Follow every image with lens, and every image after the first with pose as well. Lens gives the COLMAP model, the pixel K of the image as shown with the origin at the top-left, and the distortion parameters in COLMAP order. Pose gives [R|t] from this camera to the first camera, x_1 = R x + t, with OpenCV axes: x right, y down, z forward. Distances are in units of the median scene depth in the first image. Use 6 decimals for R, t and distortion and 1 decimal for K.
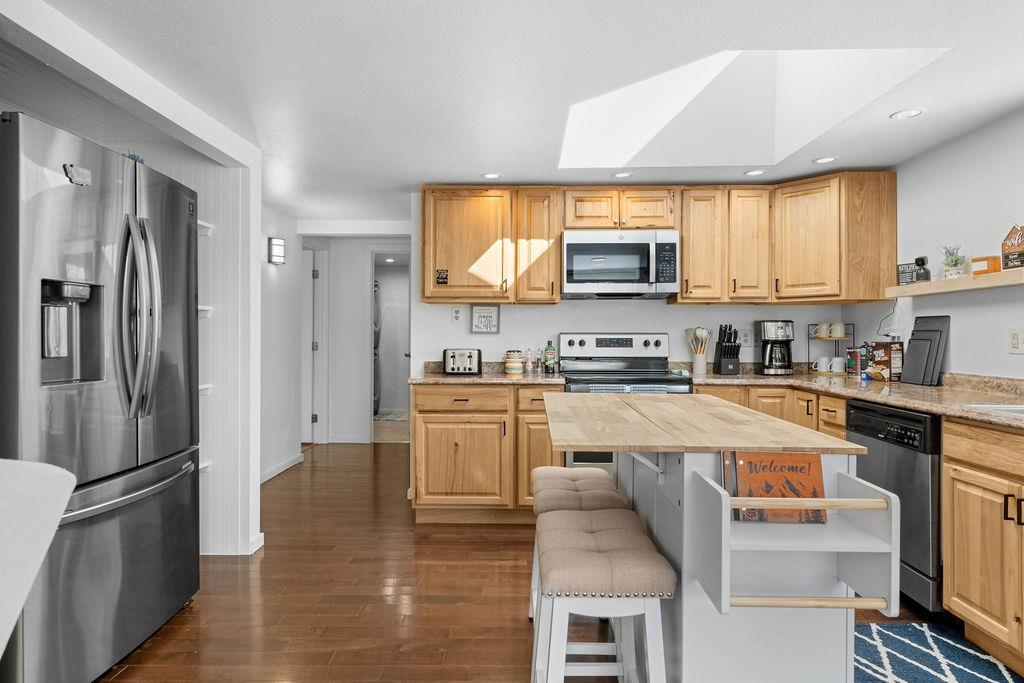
lens RADIAL K [[583.3, 0, 514.8], [0, 583.3, 338.2], [0, 0, 1]] dist [-0.000662, 0.000412]
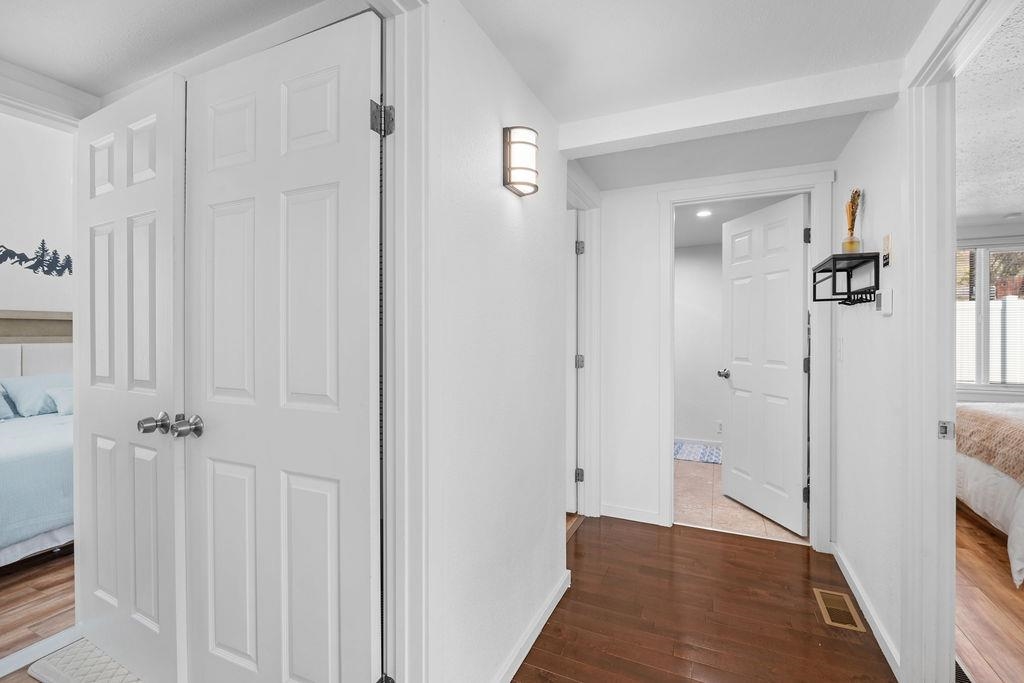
lens RADIAL K [[451.2, 0, 513.2], [0, 451.2, 337.6], [0, 0, 1]] dist [-0.003191, -0.000319]
pose [[0.914607, -0.000430, -0.404344, -0.345897], [0.002123, 0.999991, 0.003739, -0.023051], [0.404339, -0.004278, 0.914599, 0.858736]]
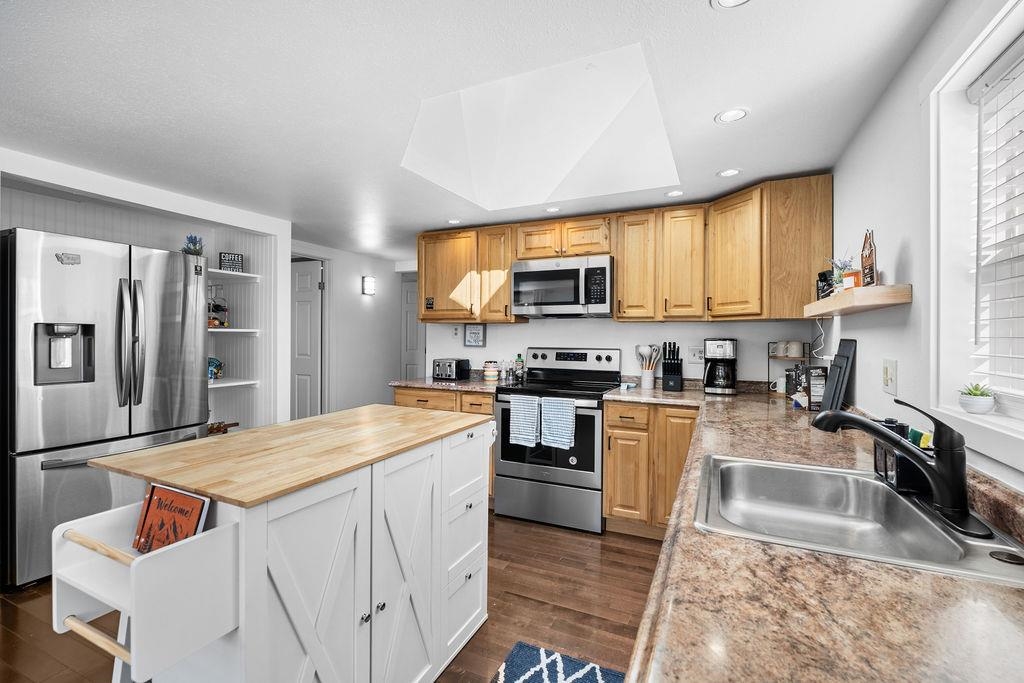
lens RADIAL K [[451.2, 0, 513.2], [0, 451.2, 337.6], [0, 0, 1]] dist [-0.003191, -0.000319]
pose [[0.915385, 0.006561, -0.402527, 0.448595], [-0.006629, 0.999977, 0.001223, -0.031731], [0.402526, 0.001549, 0.915407, 0.164645]]
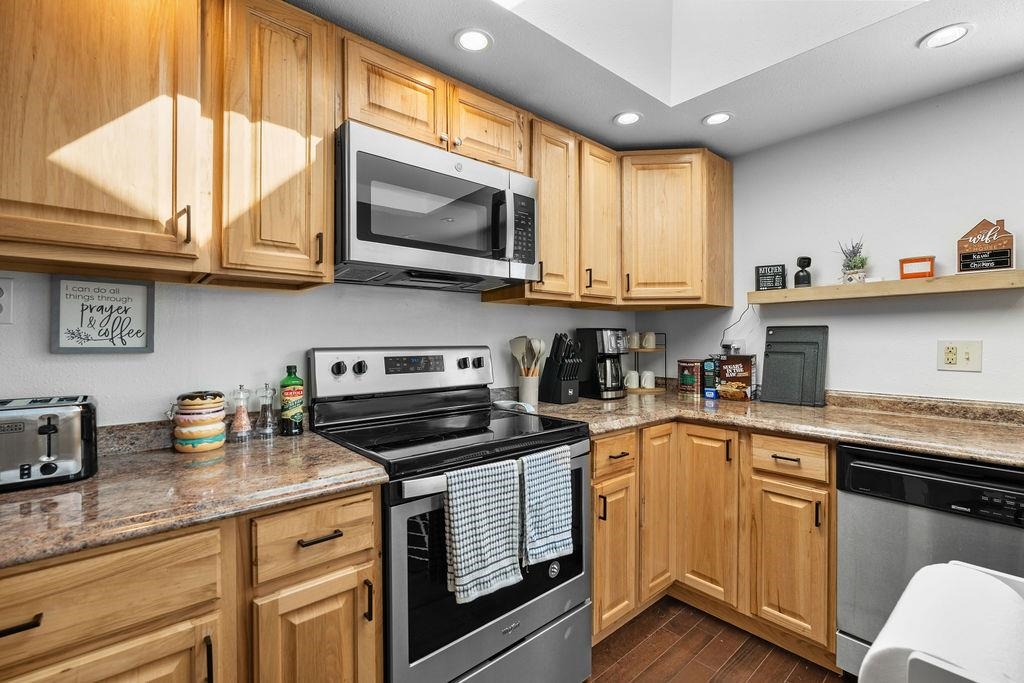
lens RADIAL K [[445.6, 0, 514.1], [0, 445.6, 342.3], [0, 0, 1]] dist [-0.004754, -0.000340]
pose [[0.746523, -0.007741, 0.665315, -0.048101], [0.006426, 0.999970, 0.004424, -0.015949], [-0.665329, 0.000972, 0.746550, 0.657218]]
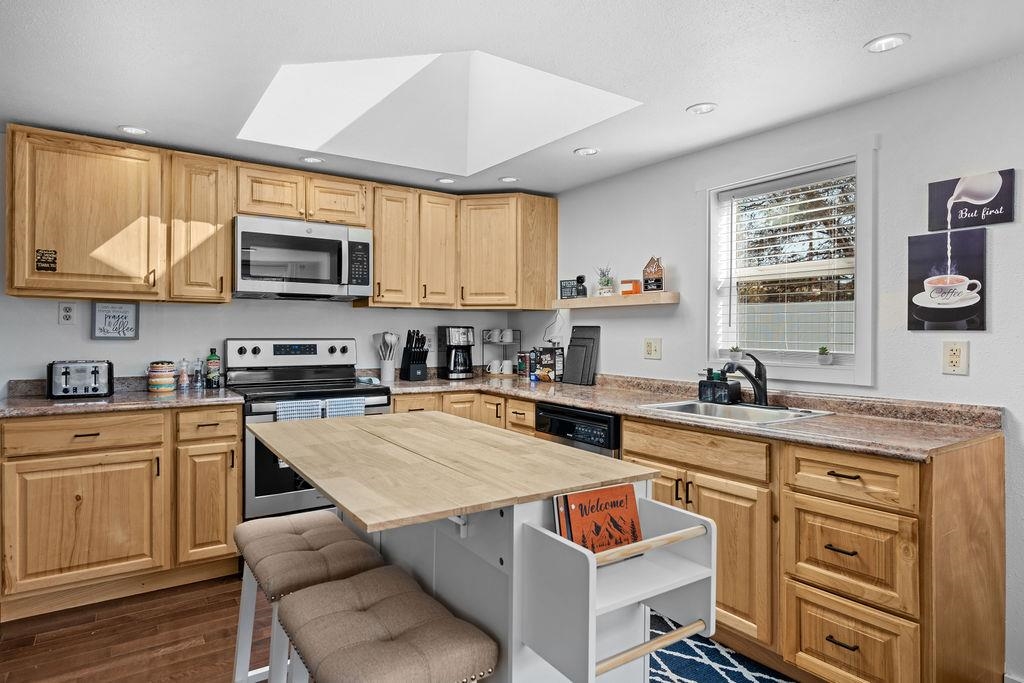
lens RADIAL K [[579.3, 0, 515.0], [0, 579.3, 337.3], [0, 0, 1]] dist [0.000575, 0.000115]
pose [[0.814998, -0.001566, 0.579462, -0.069781], [-0.003019, 0.999971, 0.006949, -0.019121], [-0.579456, -0.007412, 0.814970, 0.105970]]
